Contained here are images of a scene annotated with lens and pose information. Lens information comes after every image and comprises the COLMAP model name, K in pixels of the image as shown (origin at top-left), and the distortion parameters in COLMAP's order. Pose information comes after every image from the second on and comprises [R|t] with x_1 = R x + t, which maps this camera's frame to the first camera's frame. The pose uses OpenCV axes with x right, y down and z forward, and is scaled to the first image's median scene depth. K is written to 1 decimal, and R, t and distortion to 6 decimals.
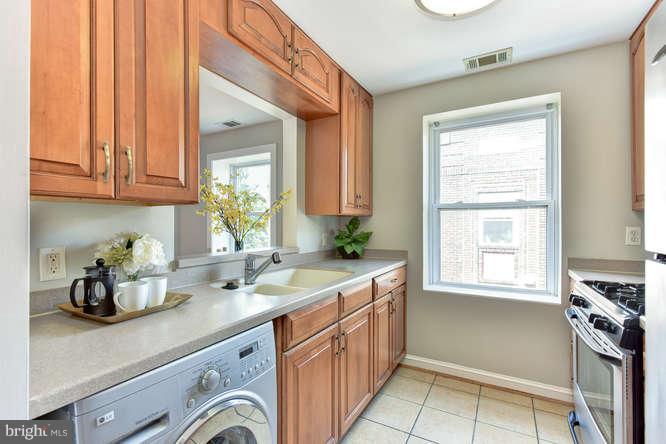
lens RADIAL K [[301.2, 0, 333.2], [0, 301.2, 224.2], [0, 0, 1]] dist [-0.004053, -0.000132]
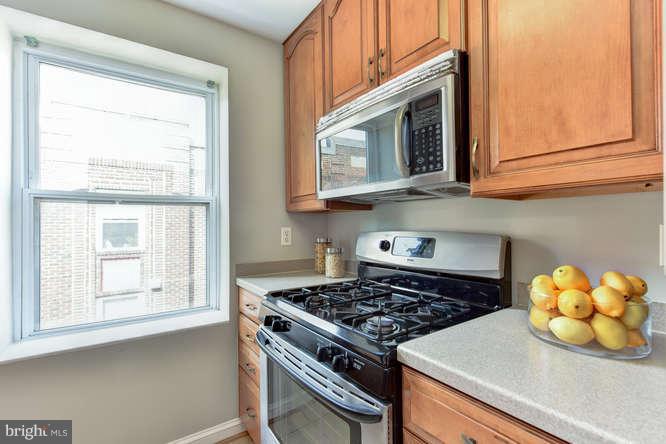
lens RADIAL K [[306.5, 0, 331.7], [0, 306.5, 221.4], [0, 0, 1]] dist [0.001420, -0.000338]
pose [[0.442395, 0.005267, 0.896805, 0.086836], [0.008434, 0.999914, -0.010033, -0.000028], [-0.896781, 0.012003, 0.442313, 0.269137]]
